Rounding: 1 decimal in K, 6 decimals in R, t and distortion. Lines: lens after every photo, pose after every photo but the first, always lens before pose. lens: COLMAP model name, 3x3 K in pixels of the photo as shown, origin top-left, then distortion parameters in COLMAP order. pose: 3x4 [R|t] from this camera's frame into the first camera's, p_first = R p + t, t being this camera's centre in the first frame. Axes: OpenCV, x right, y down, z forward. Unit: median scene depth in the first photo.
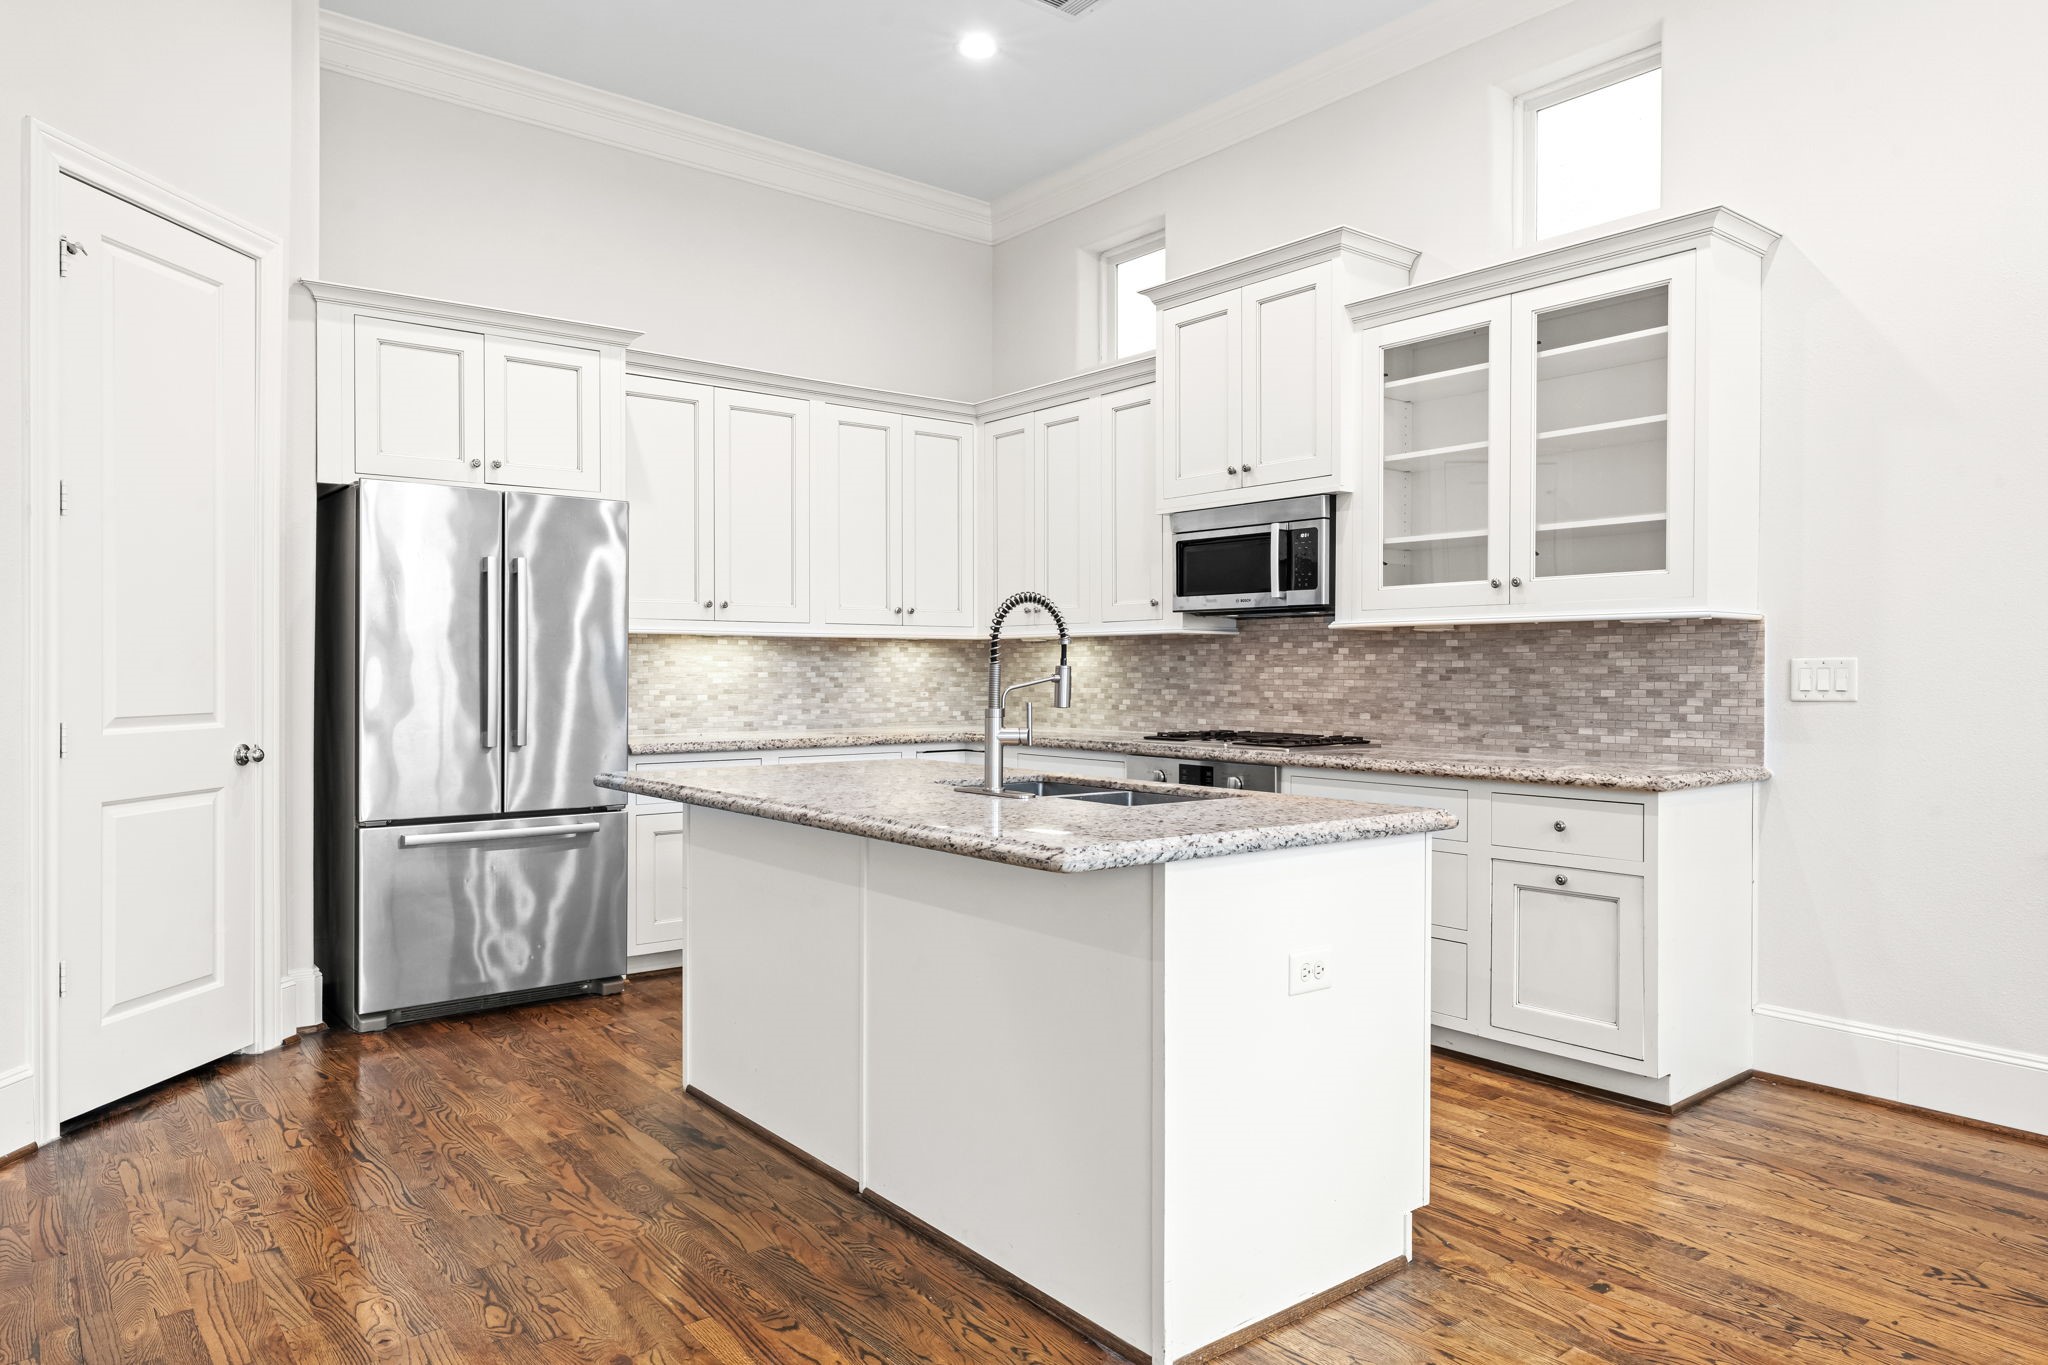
lens RADIAL K [[1301.3, 0, 1034.1], [0, 1301.3, 680.0], [0, 0, 1]] dist [0.003130, 0.001247]
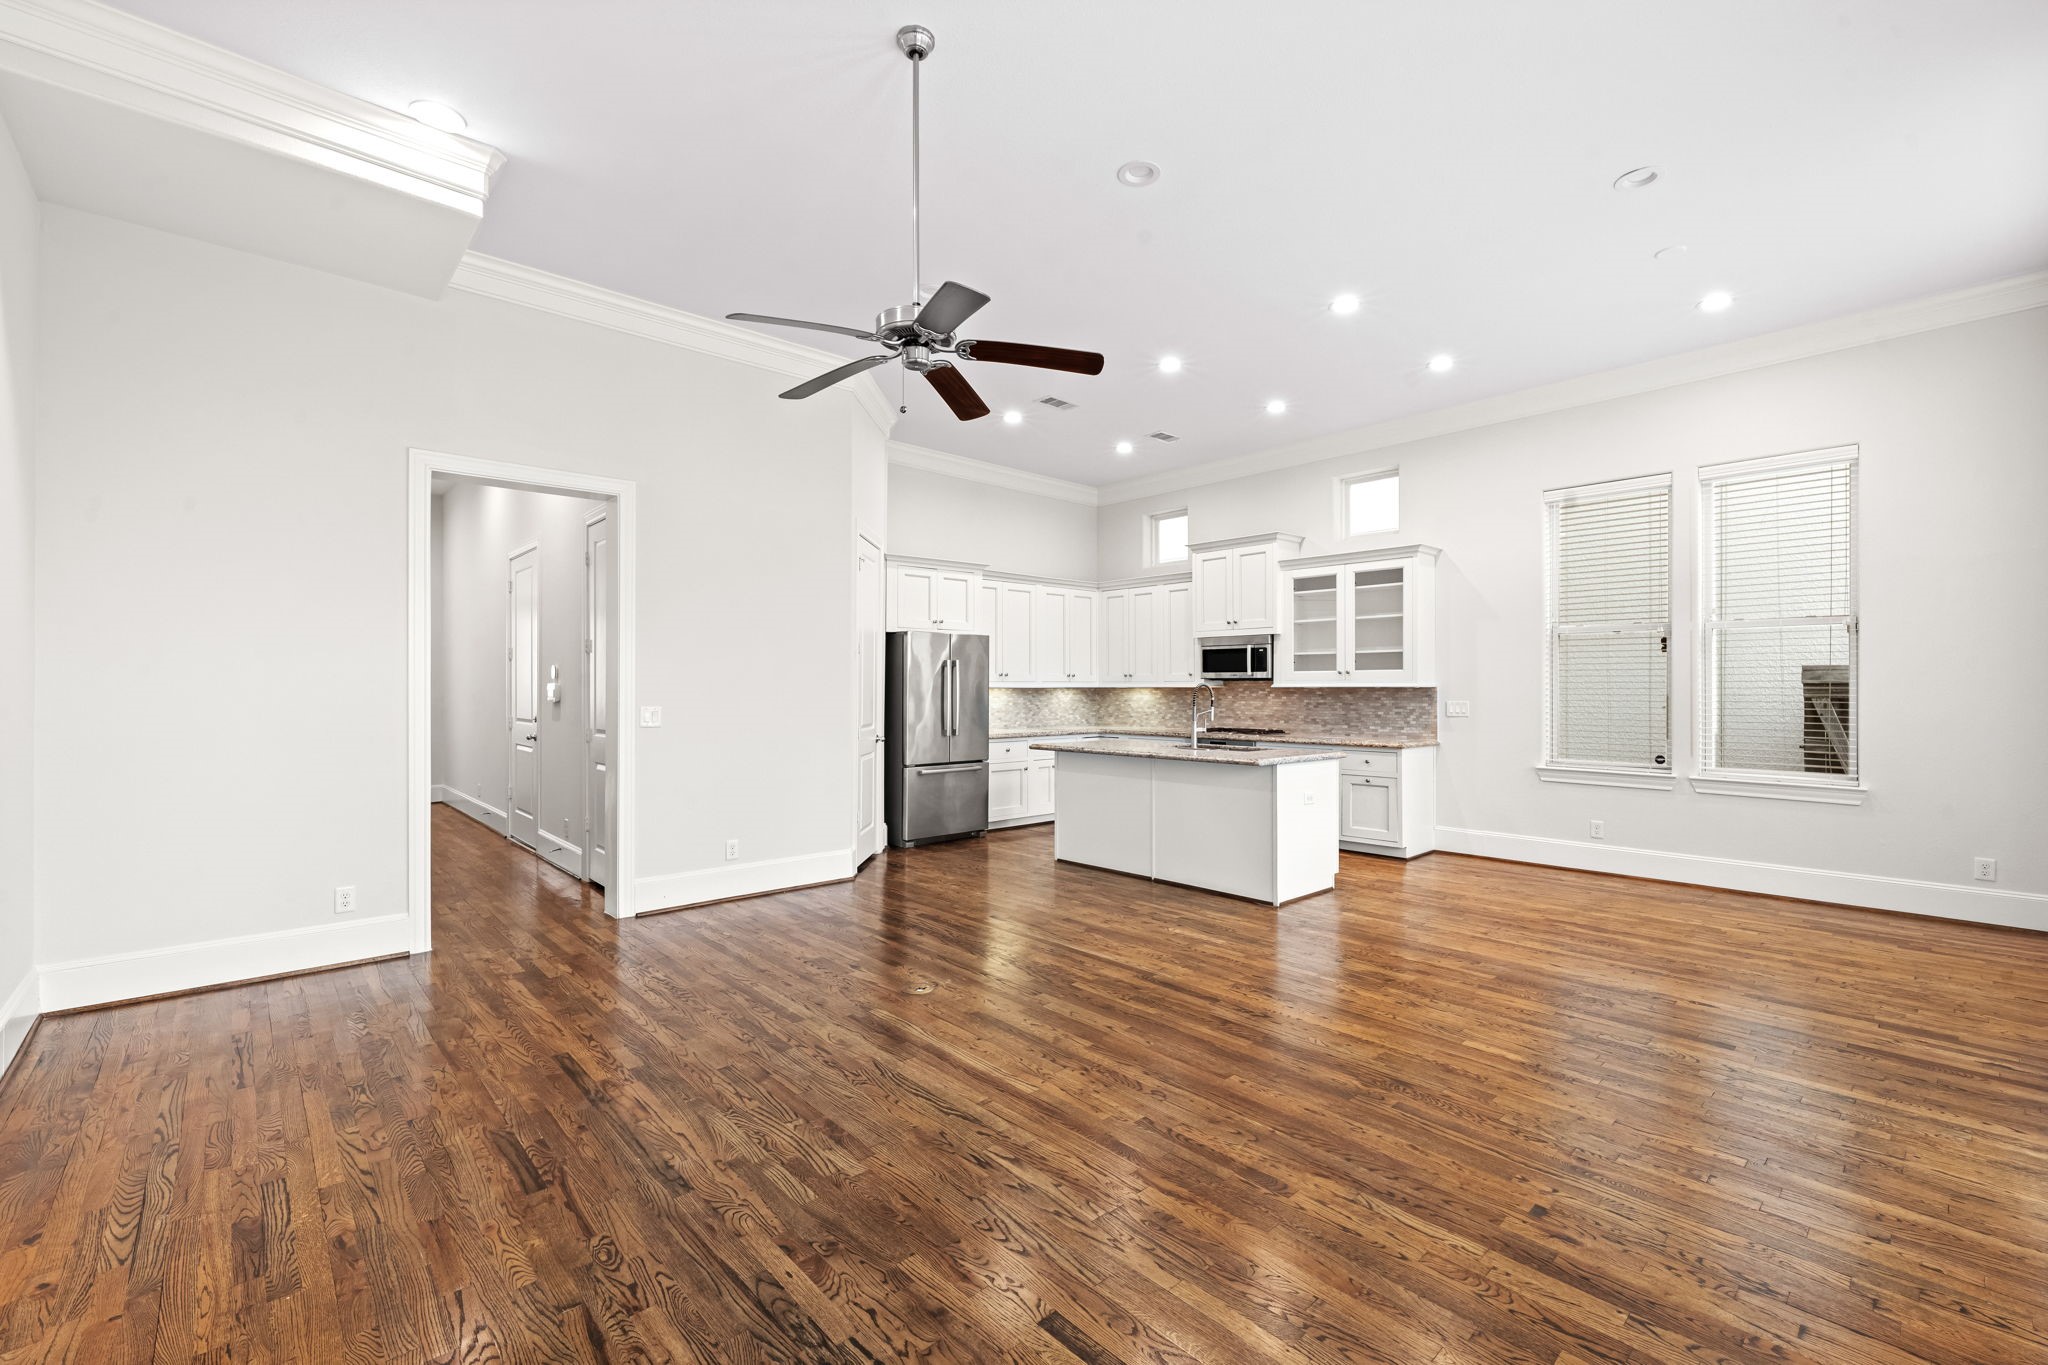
lens RADIAL K [[871.2, 0, 1024.5], [0, 871.2, 681.3], [0, 0, 1]] dist [-0.000669, 0.000660]
pose [[0.997935, -0.001380, 0.064223, -0.360869], [0.002312, 0.999893, -0.014436, -0.028097], [-0.064196, 0.014554, 0.997831, -0.658458]]
